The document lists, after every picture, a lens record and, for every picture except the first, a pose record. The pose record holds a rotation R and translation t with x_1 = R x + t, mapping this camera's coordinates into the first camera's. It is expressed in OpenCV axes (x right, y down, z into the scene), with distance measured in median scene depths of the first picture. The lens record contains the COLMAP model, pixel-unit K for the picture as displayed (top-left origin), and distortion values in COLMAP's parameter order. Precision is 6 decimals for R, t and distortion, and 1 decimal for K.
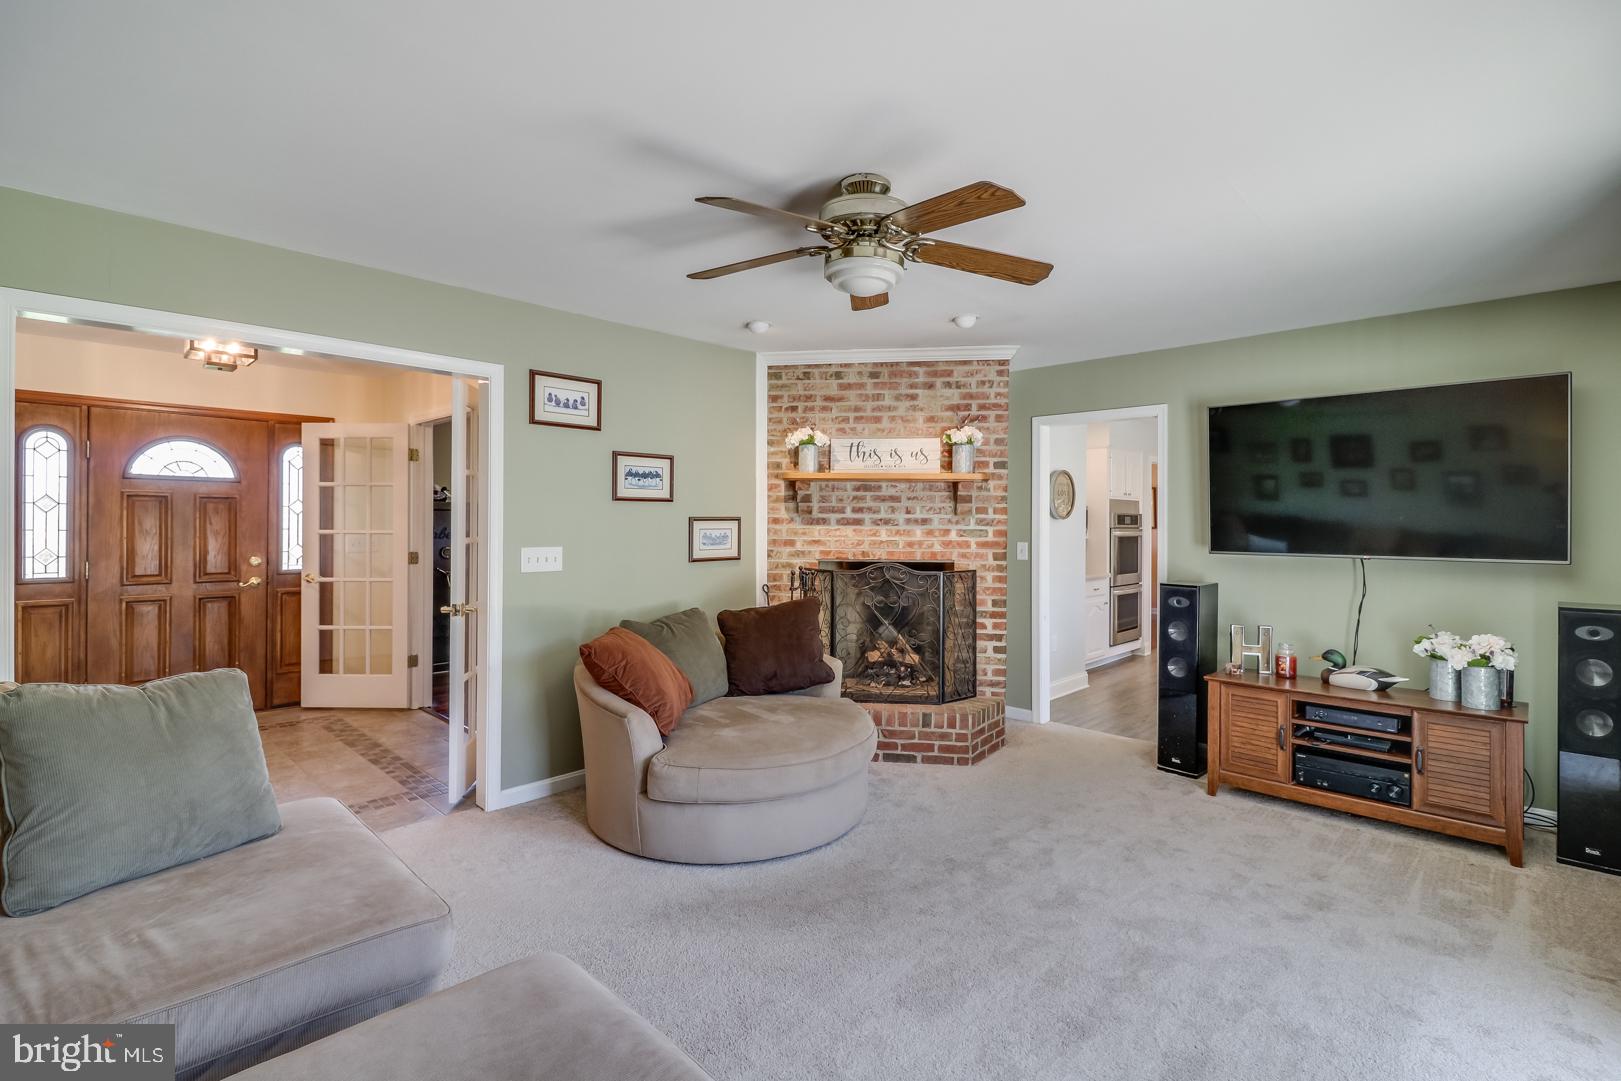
lens RADIAL K [[744.8, 0, 808.8], [0, 744.8, 528.2], [0, 0, 1]] dist [0.005340, -0.001120]
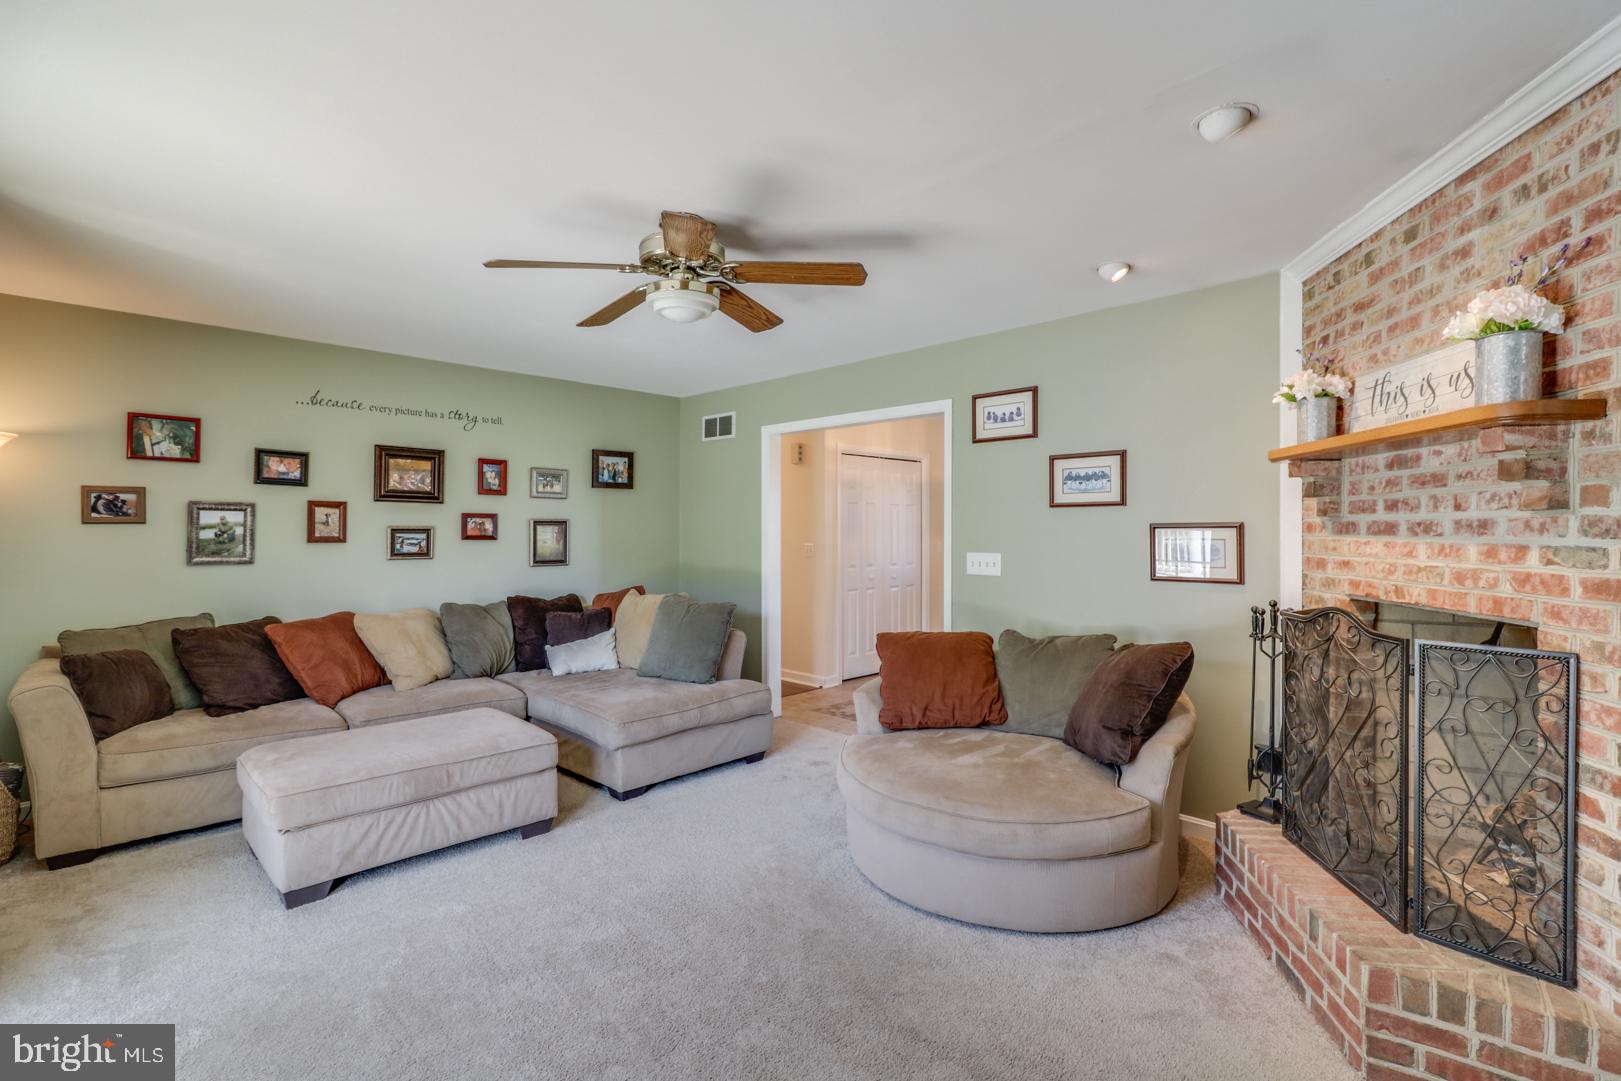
lens RADIAL K [[744.8, 0, 812.2], [0, 744.8, 540.1], [0, 0, 1]] dist [0.005340, -0.001120]
pose [[-0.016311, 0.010244, -0.999814, 0.605291], [-0.009213, 0.999904, 0.010395, -0.002189], [0.999825, 0.009381, -0.016215, 0.615684]]
